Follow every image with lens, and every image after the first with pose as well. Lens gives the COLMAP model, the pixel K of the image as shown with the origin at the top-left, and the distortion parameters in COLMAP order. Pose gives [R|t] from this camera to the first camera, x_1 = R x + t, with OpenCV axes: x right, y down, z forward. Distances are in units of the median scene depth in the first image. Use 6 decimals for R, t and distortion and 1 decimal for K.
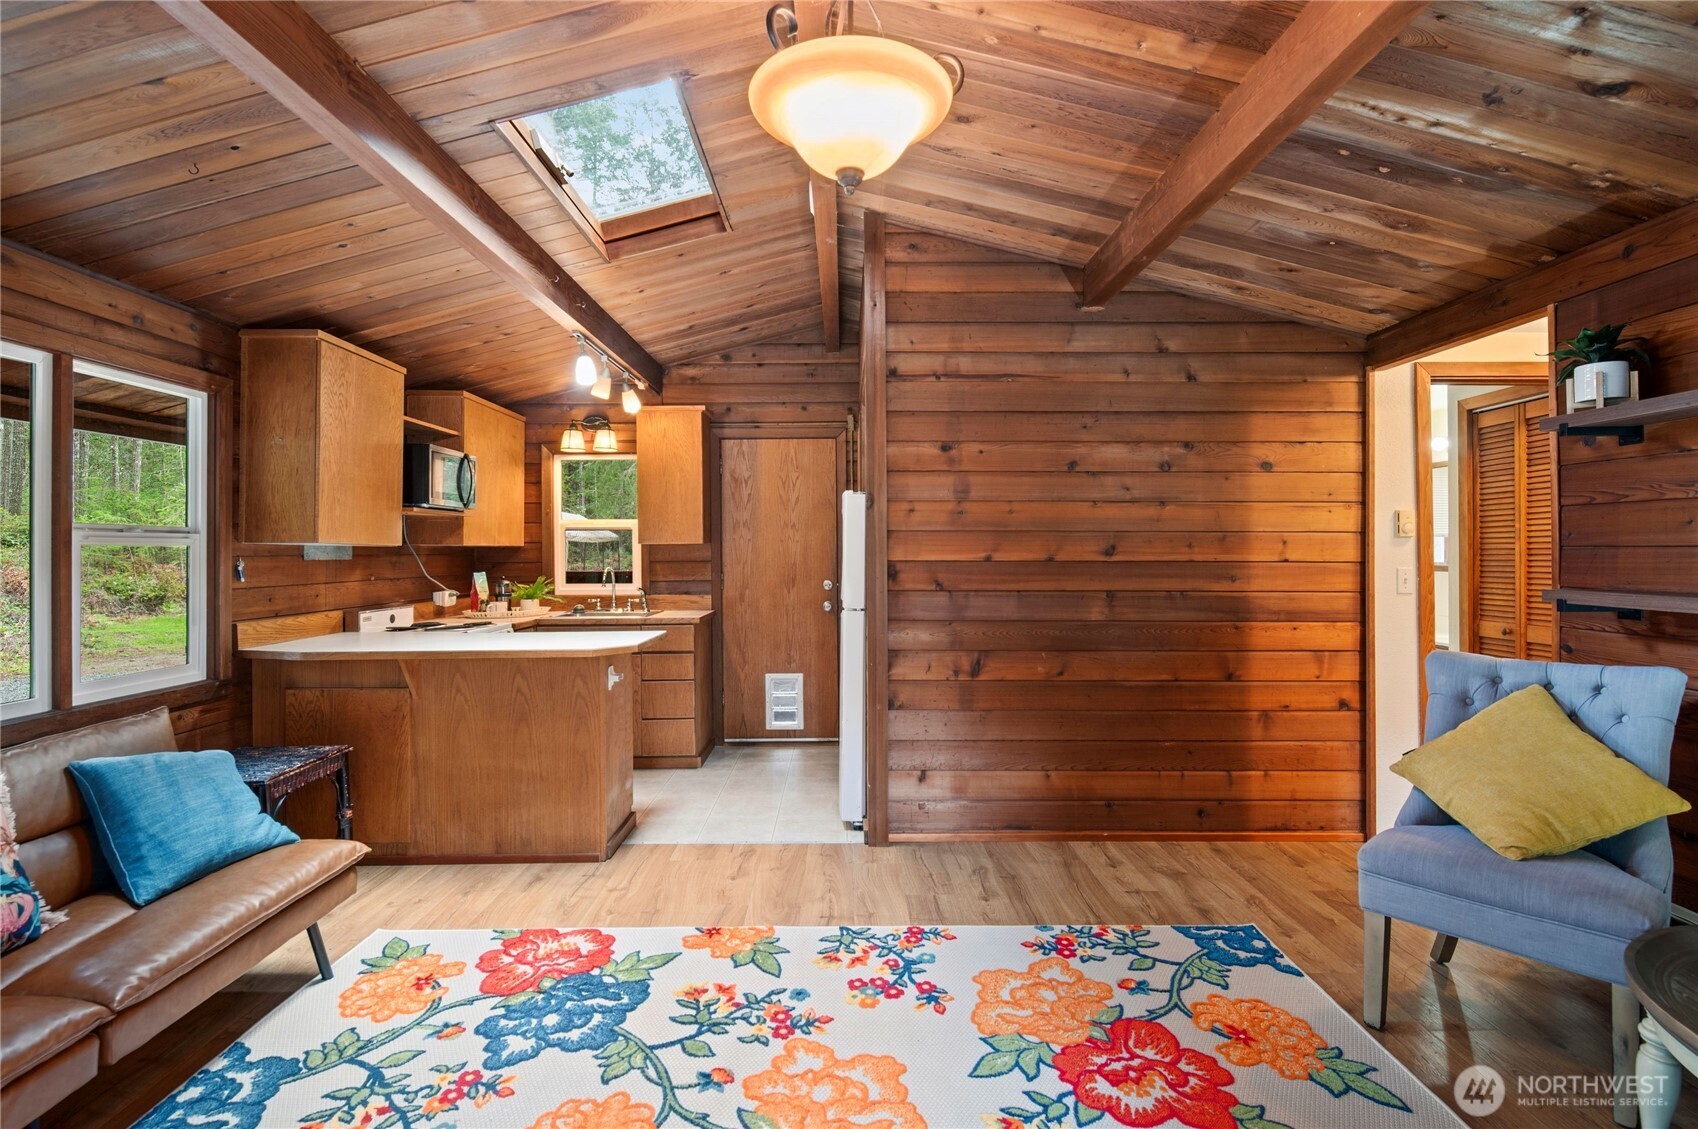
lens RADIAL K [[810.5, 0, 846.4], [0, 810.5, 551.1], [0, 0, 1]] dist [-0.005672, -0.001505]
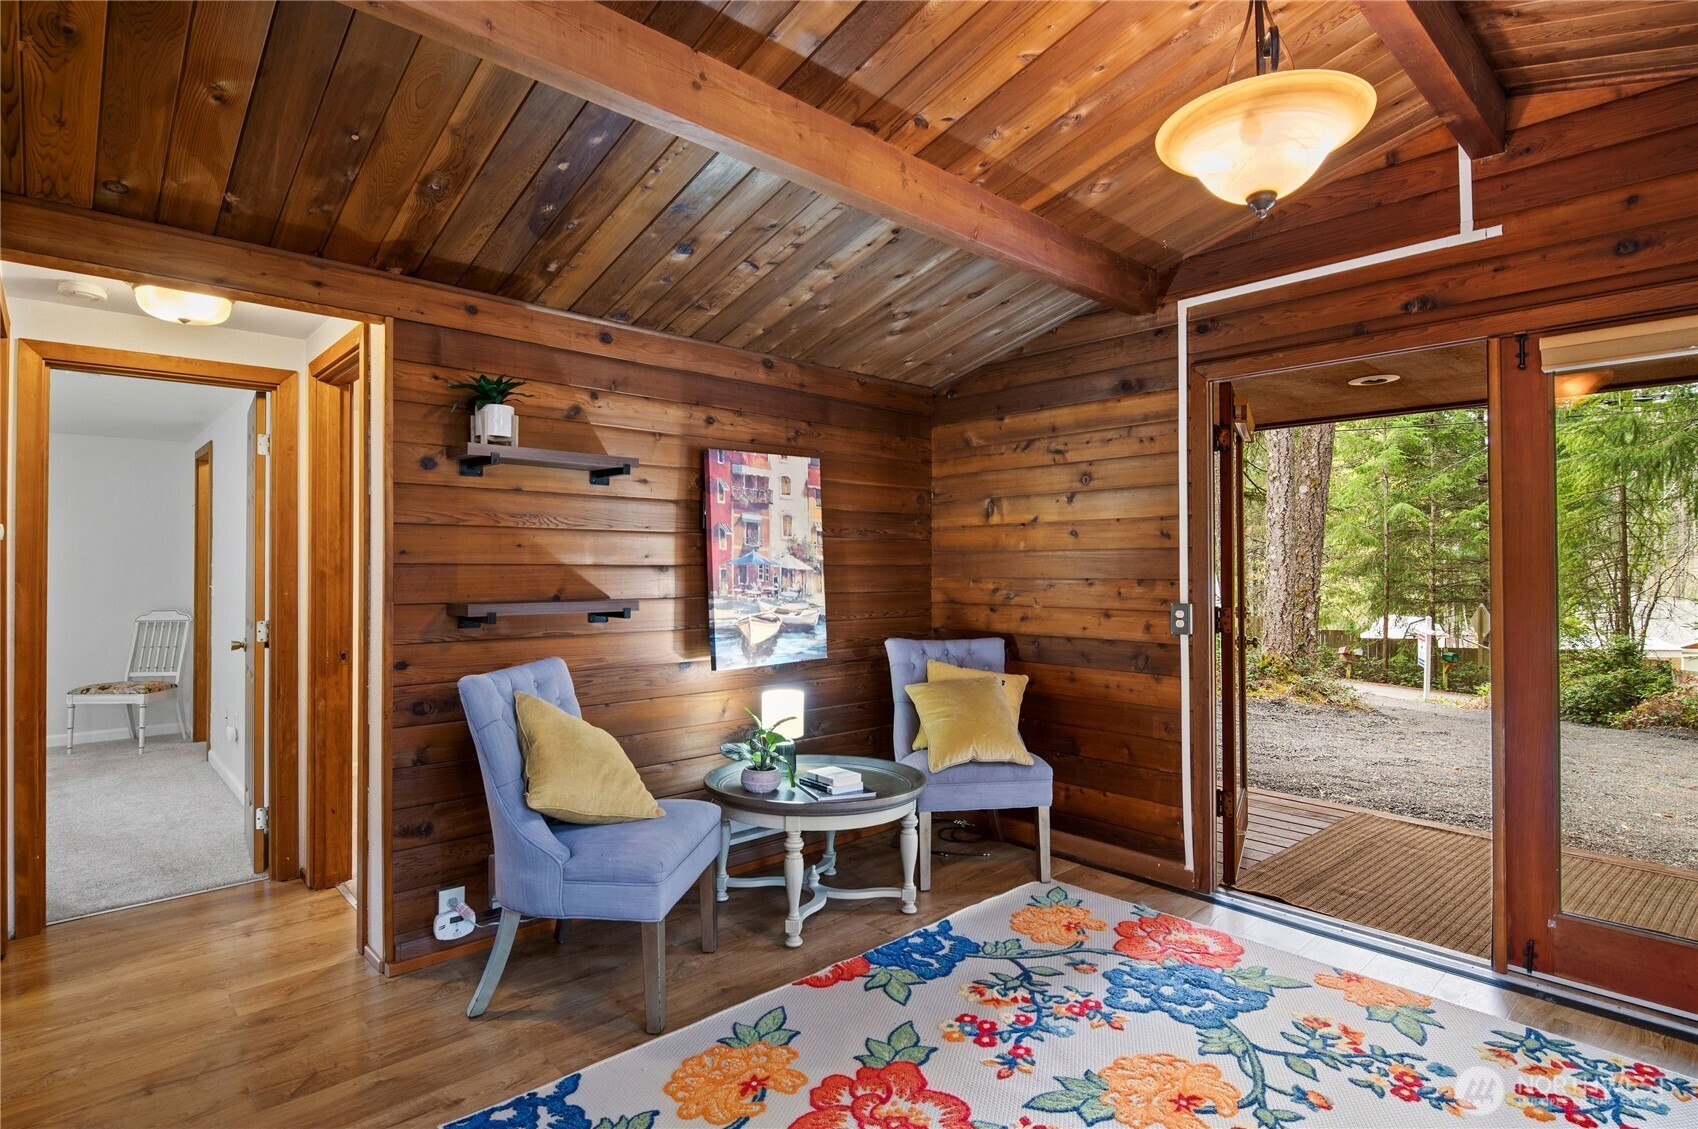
lens RADIAL K [[856.3, 0, 844.3], [0, 856.3, 557.6], [0, 0, 1]] dist [0.002354, -0.009627]
pose [[-0.675574, 0.009625, 0.737229, -0.191435], [0.003624, 0.999946, -0.009734, -0.001334], [-0.737283, -0.003905, -0.675573, 0.948475]]
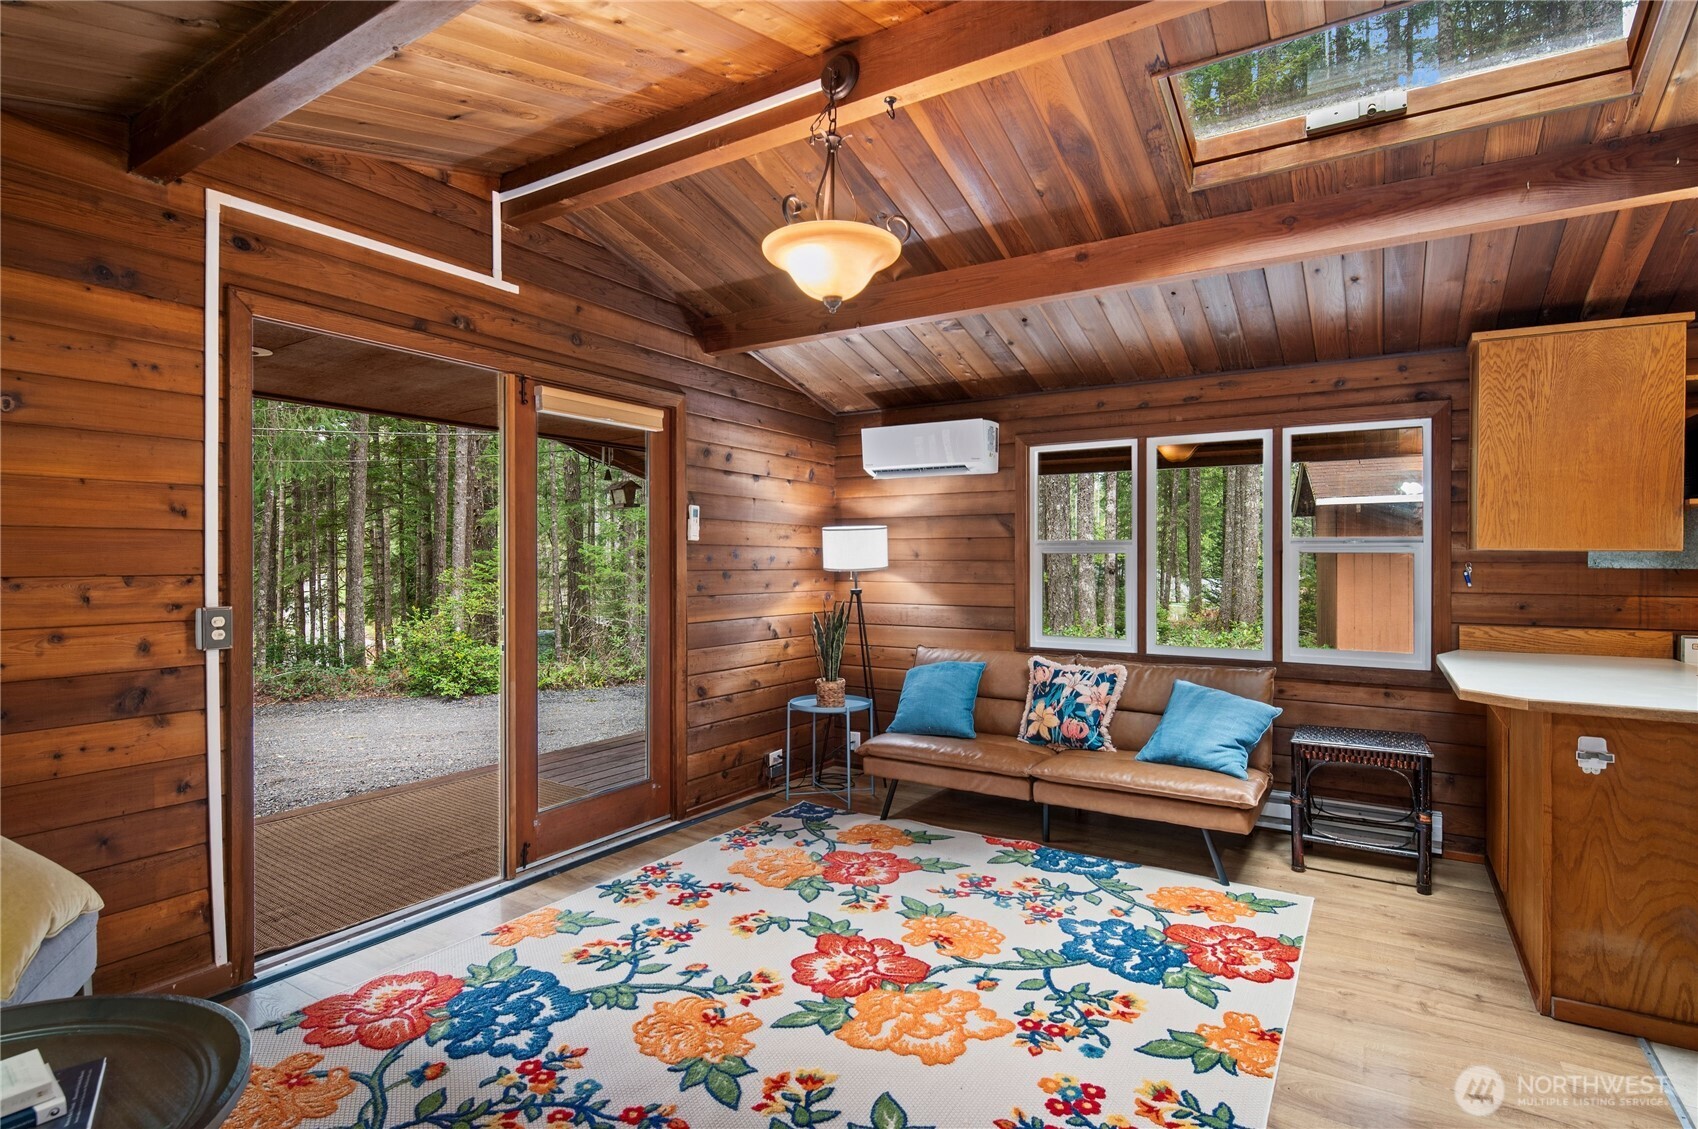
lens RADIAL K [[844.8, 0, 843.0], [0, 844.8, 564.7], [0, 0, 1]] dist [-0.000365, -0.000279]
pose [[-0.537188, 0.008056, -0.843424, 0.571590], [-0.002296, 0.999937, 0.011013, -0.001340], [0.843459, 0.007852, -0.537136, 0.825272]]
